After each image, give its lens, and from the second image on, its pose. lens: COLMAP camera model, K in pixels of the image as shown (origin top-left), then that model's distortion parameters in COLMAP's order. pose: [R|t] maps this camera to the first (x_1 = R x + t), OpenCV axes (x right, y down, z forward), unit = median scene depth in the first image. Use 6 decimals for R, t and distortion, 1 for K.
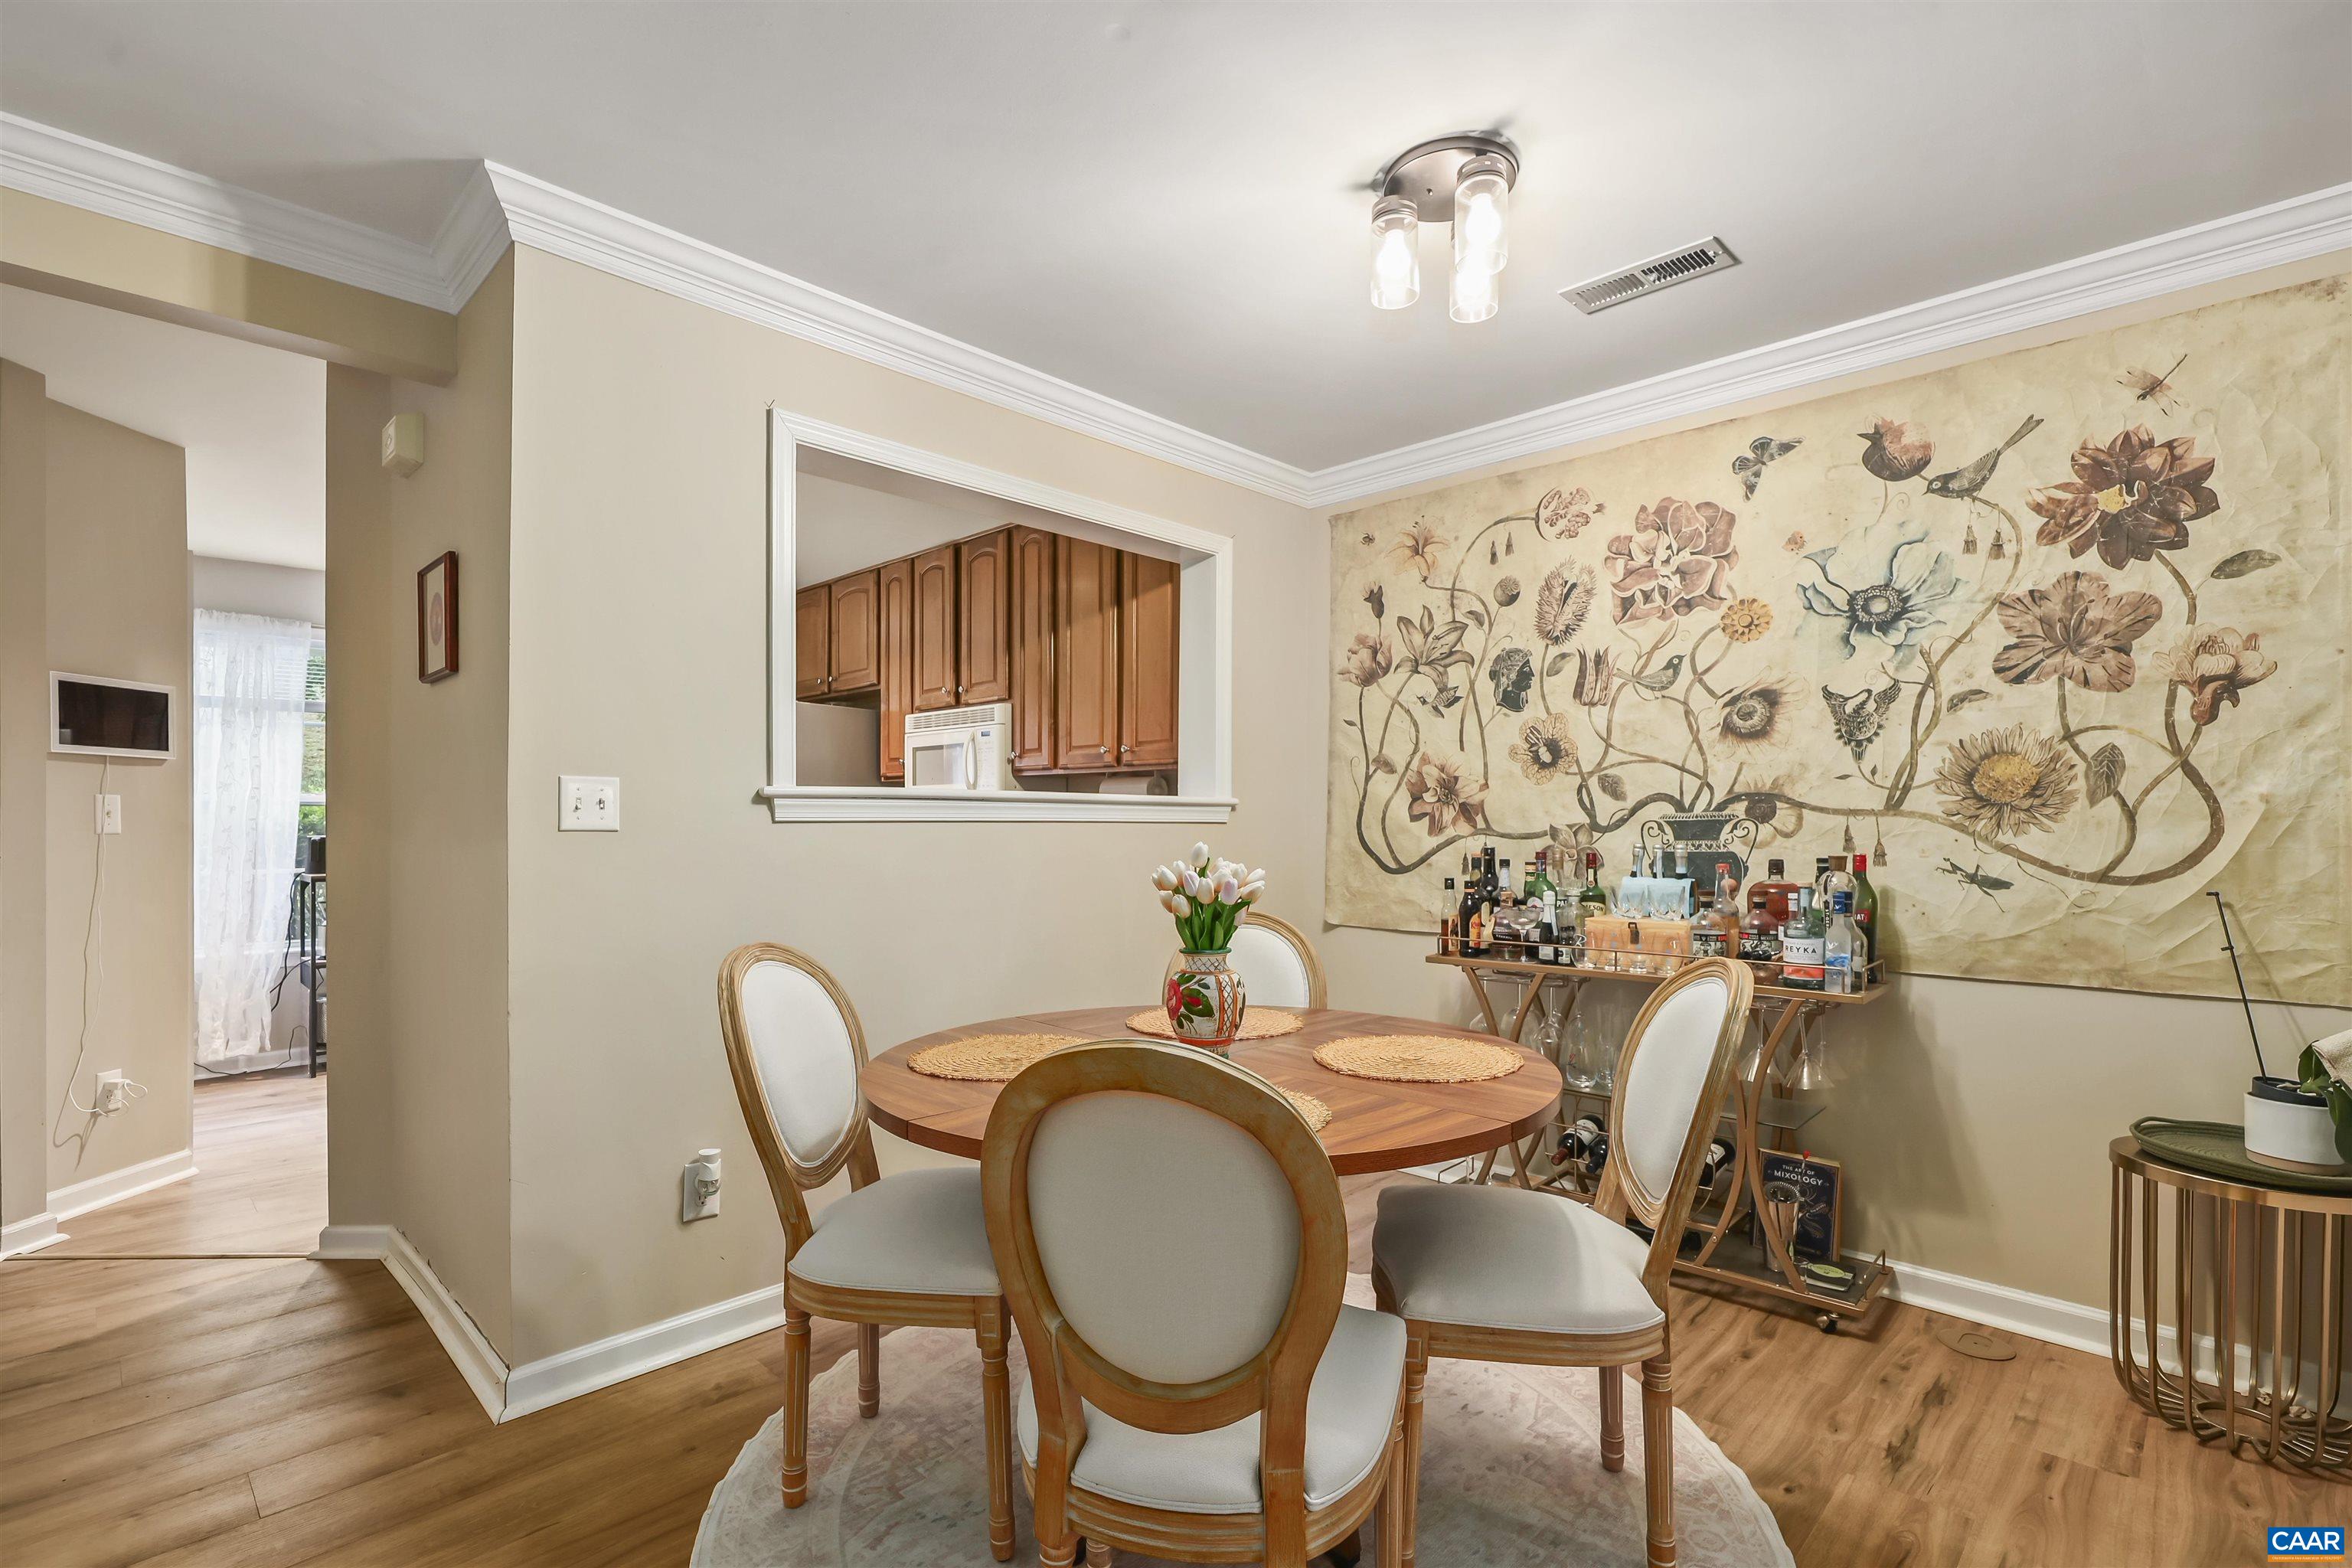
lens RADIAL K [[1082.6, 0, 1168.4], [0, 1082.6, 818.9], [0, 0, 1]] dist [0.000265, -0.000518]
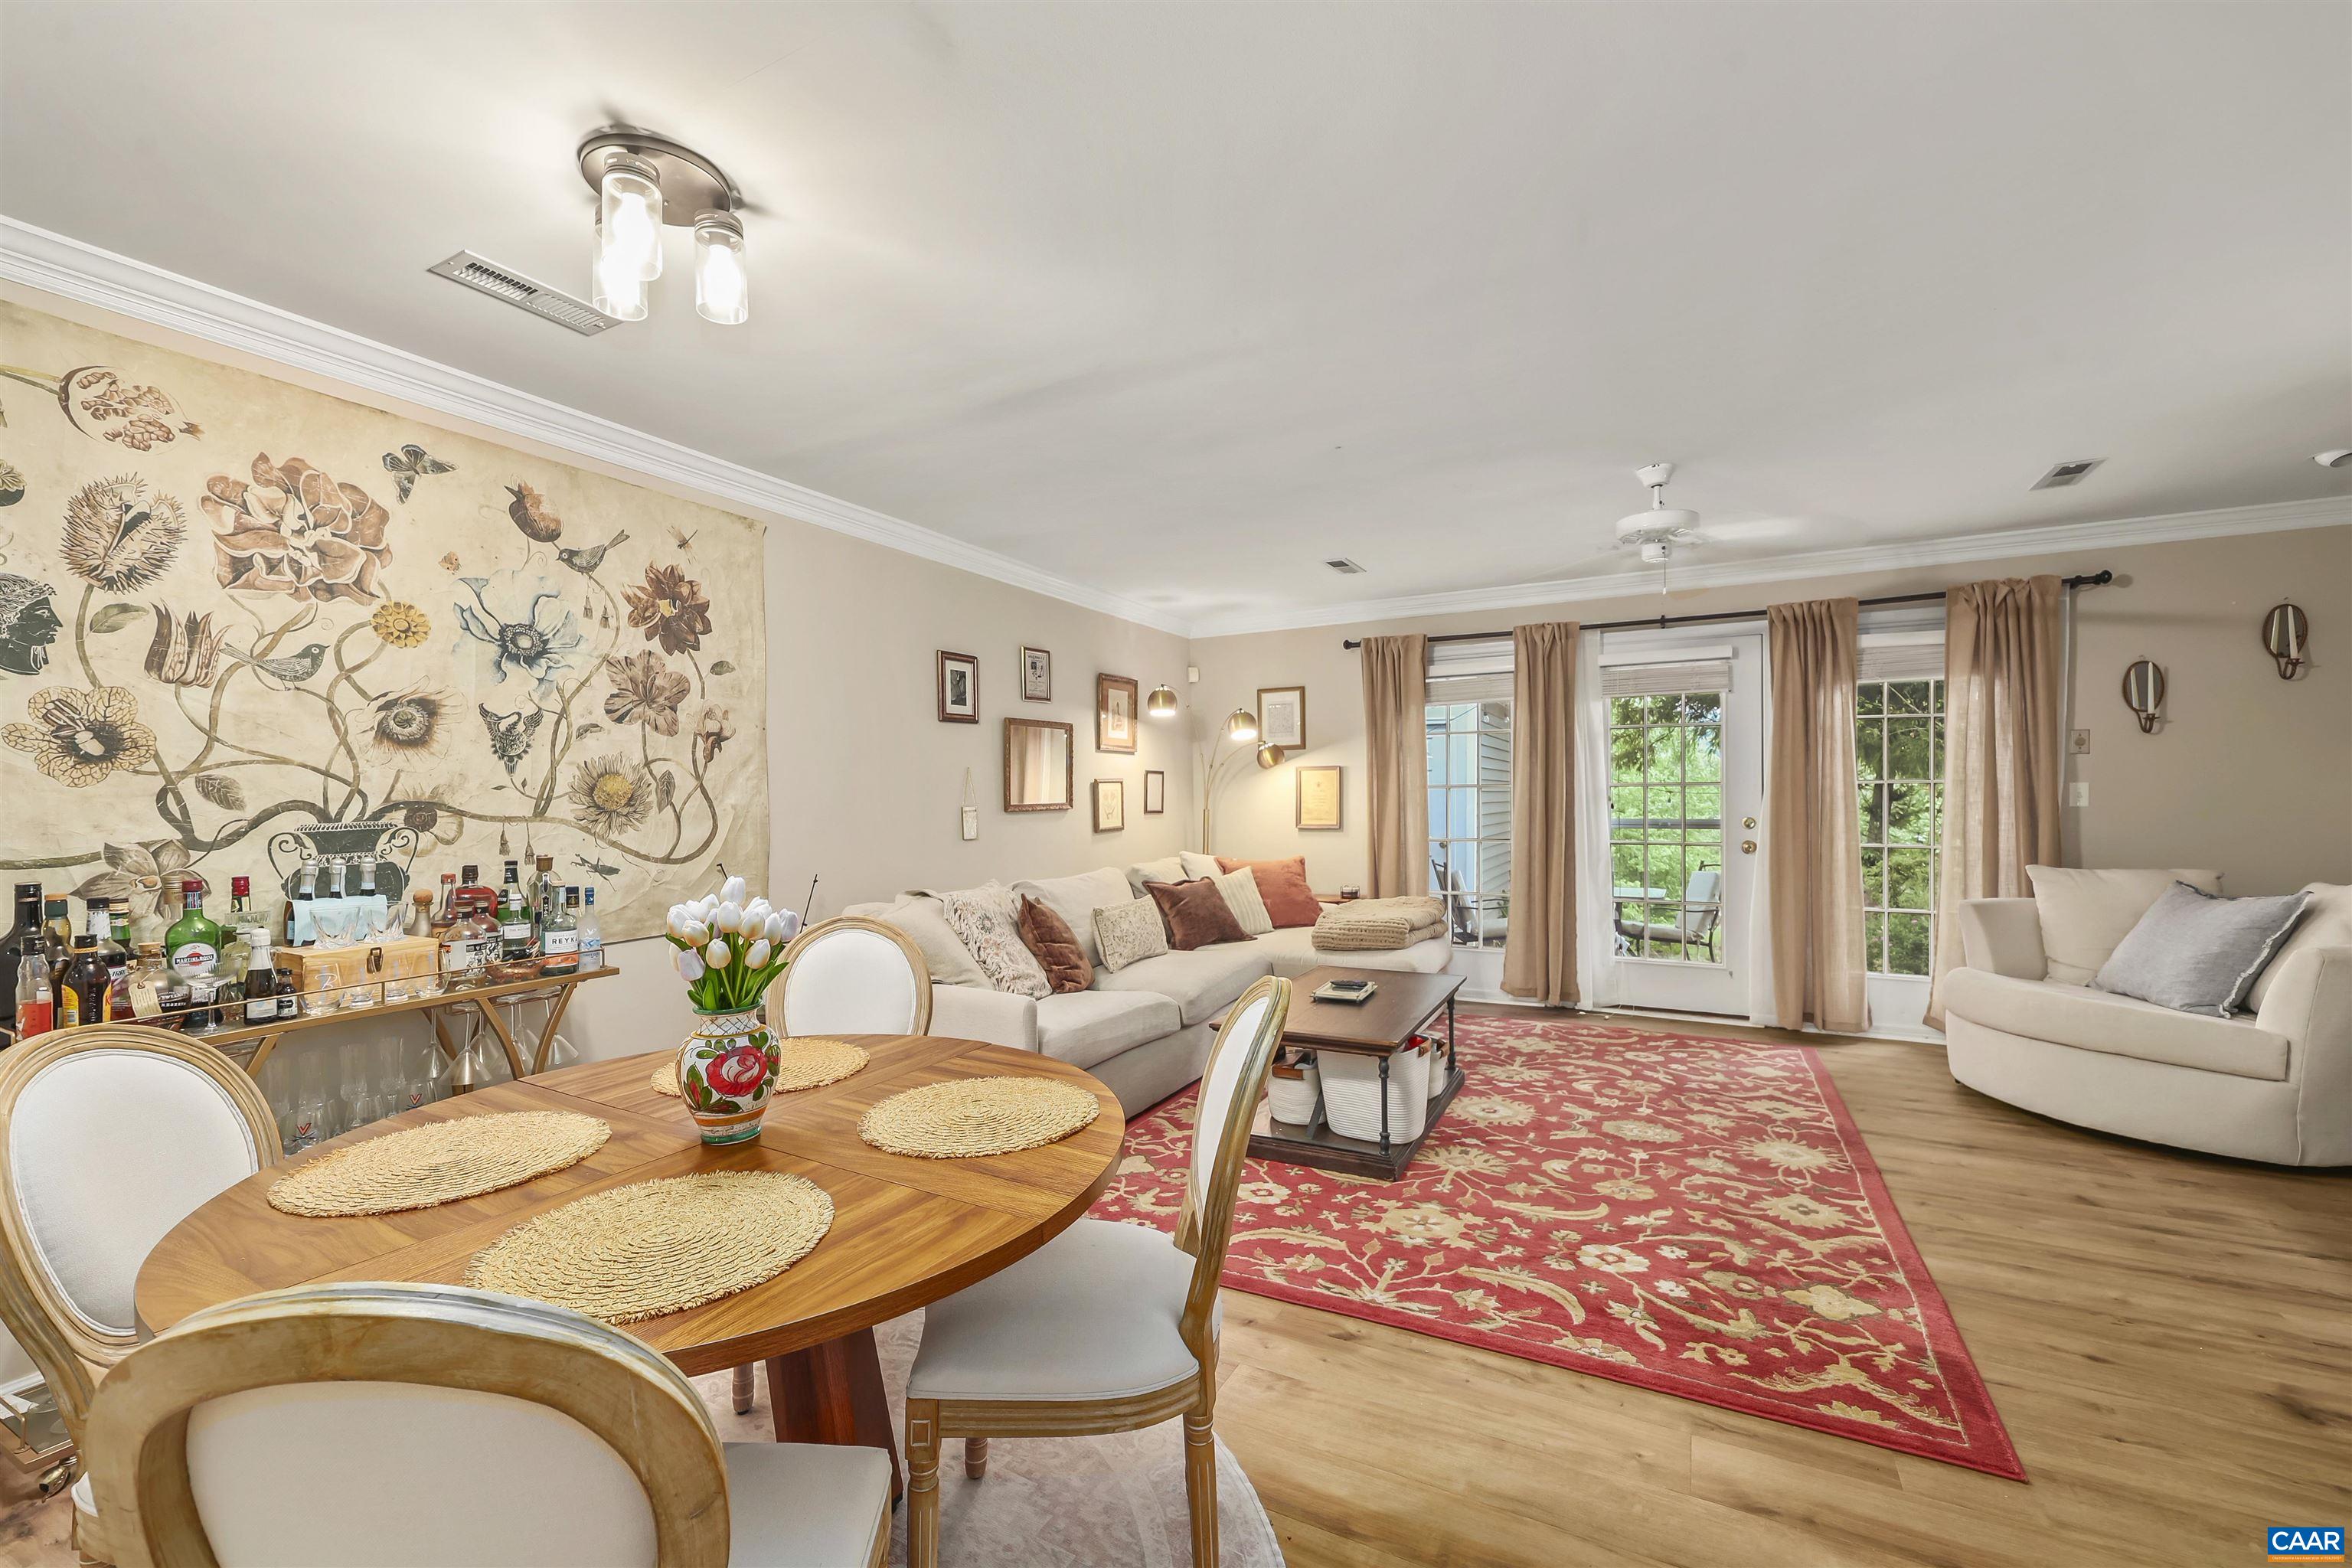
lens RADIAL K [[980.8, 0, 1164.6], [0, 980.8, 799.5], [0, 0, 1]] dist [0.001917, 0.000454]
pose [[-0.278808, -0.003225, 0.960341, -0.553951], [0.004138, 0.999981, 0.004559, -0.028857], [-0.960338, 0.005245, -0.278790, 0.632873]]
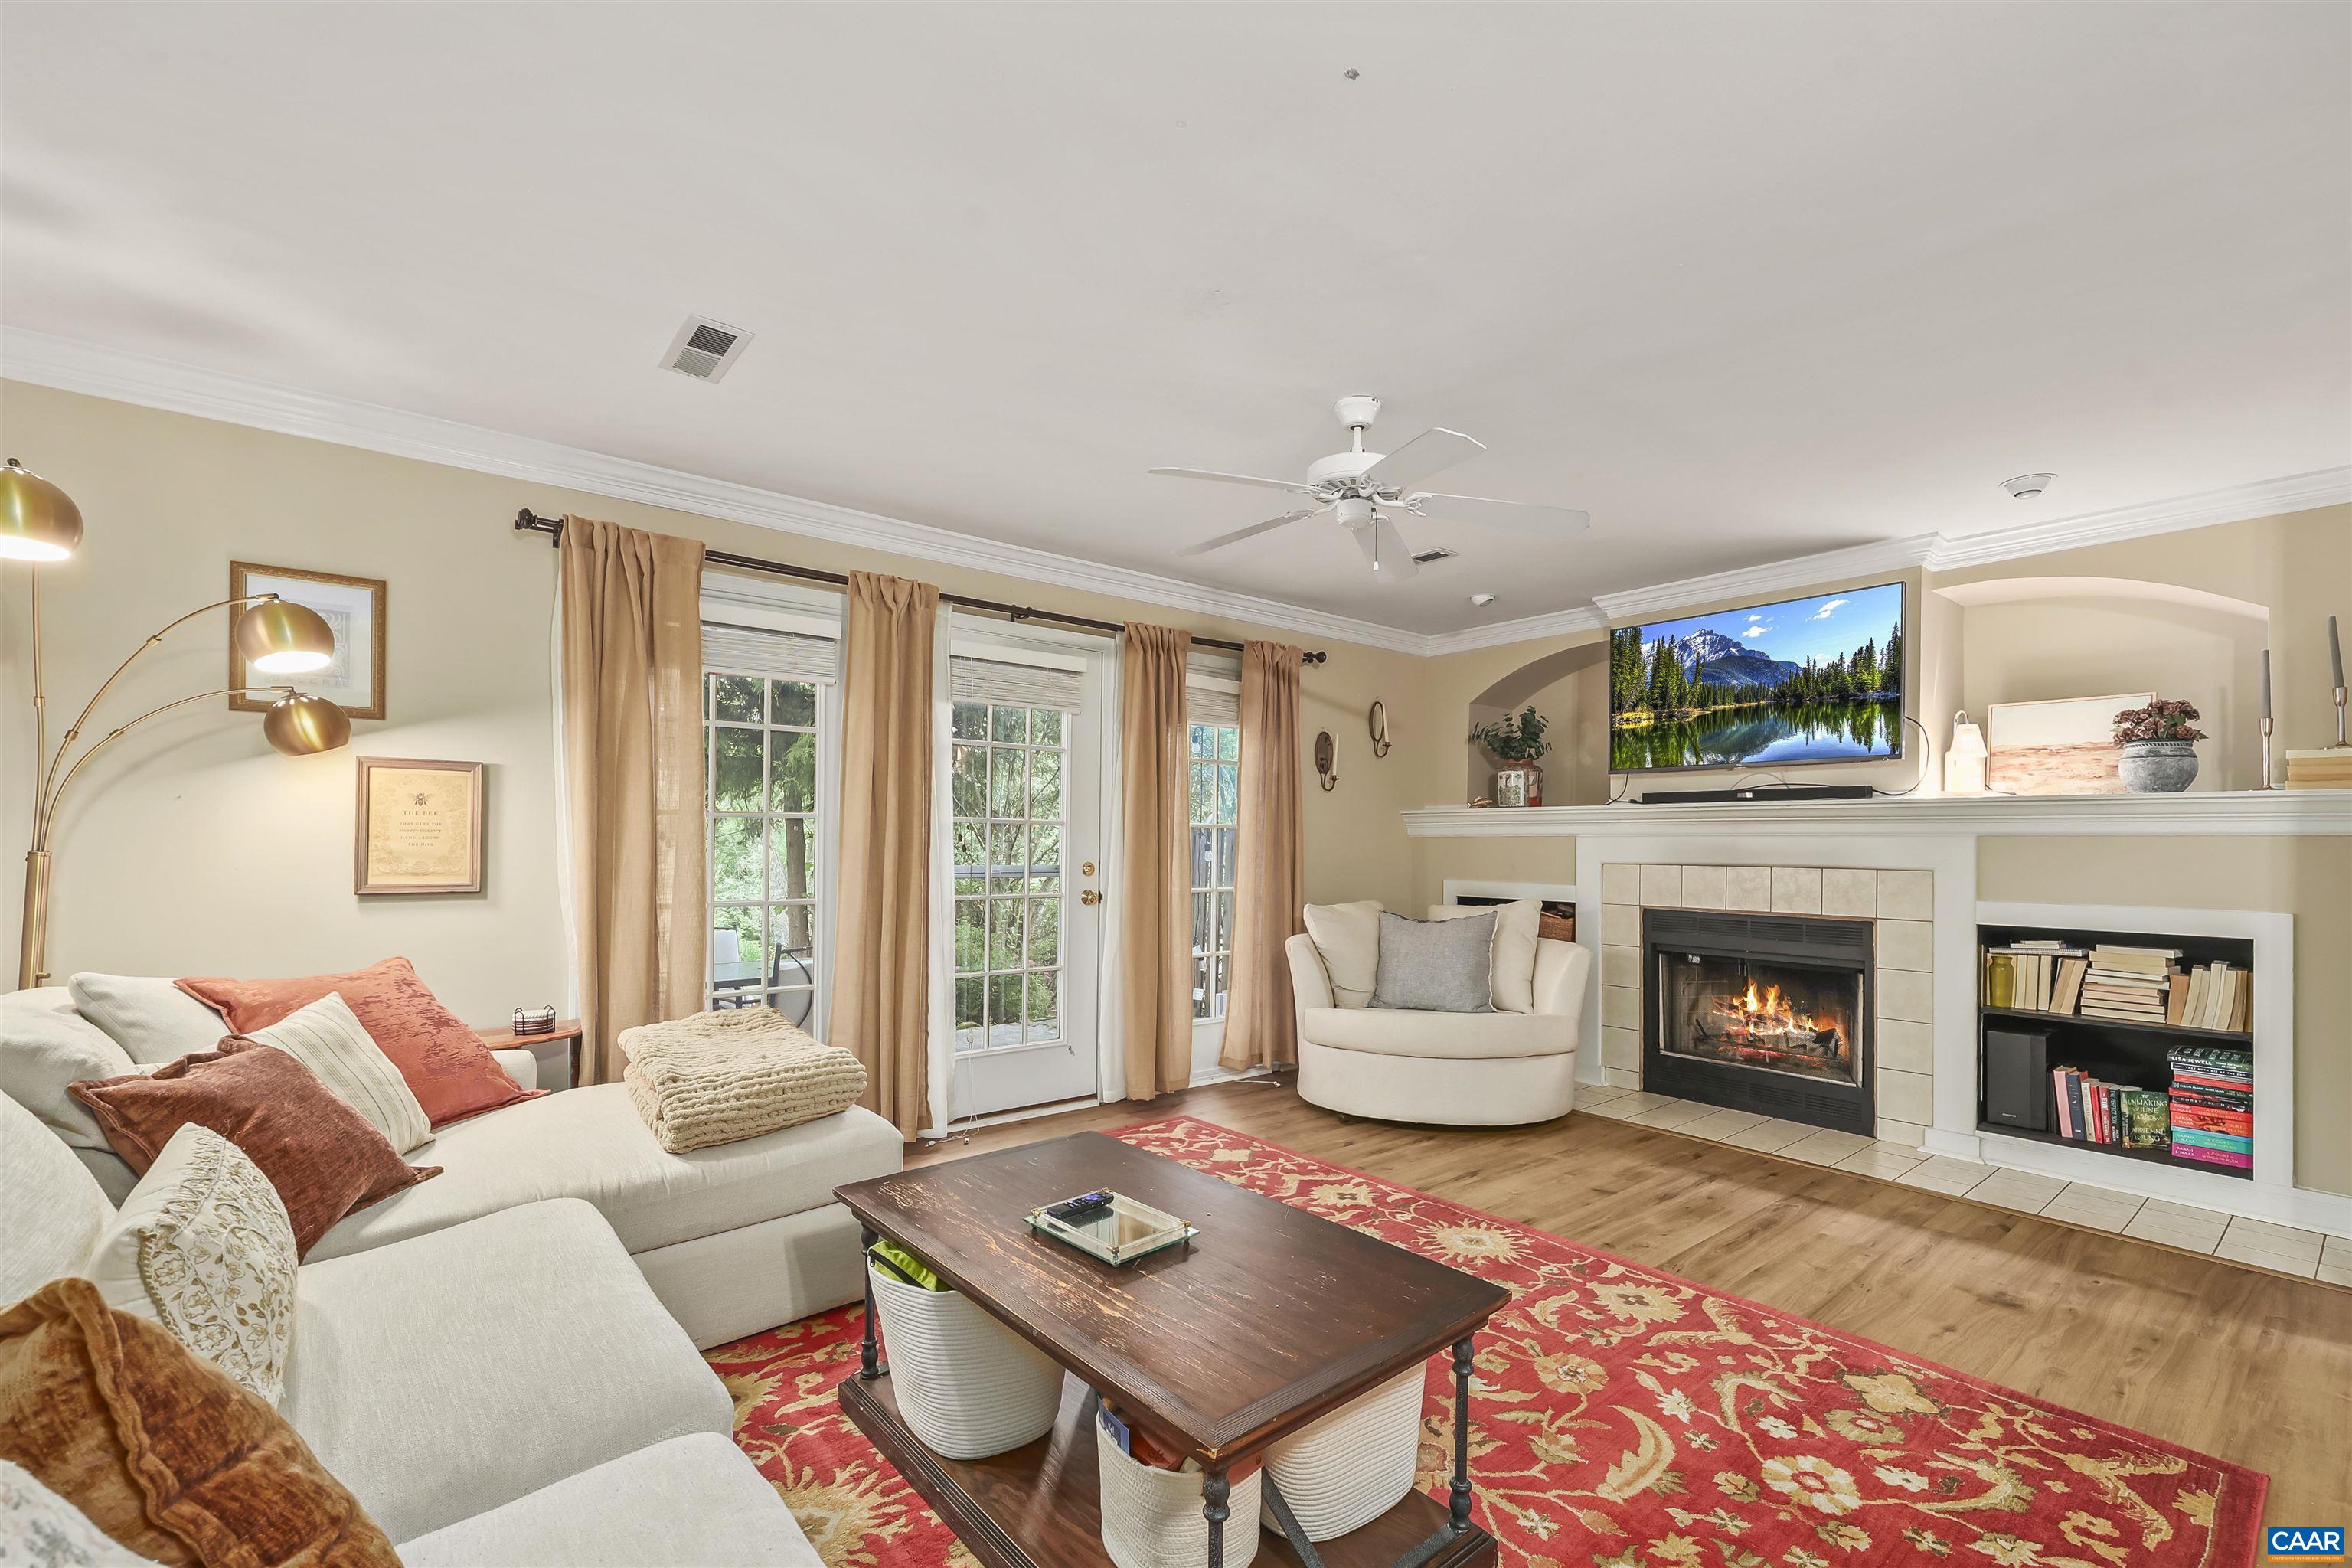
lens RADIAL K [[1016.1, 0, 1195.8], [0, 1016.1, 836.6], [0, 0, 1]] dist [0.004099, -0.000522]
pose [[-0.996302, -0.007620, 0.085585, 0.575150], [-0.008859, 0.999861, -0.014101, -0.003078], [-0.085465, -0.014807, -0.996231, 0.683751]]
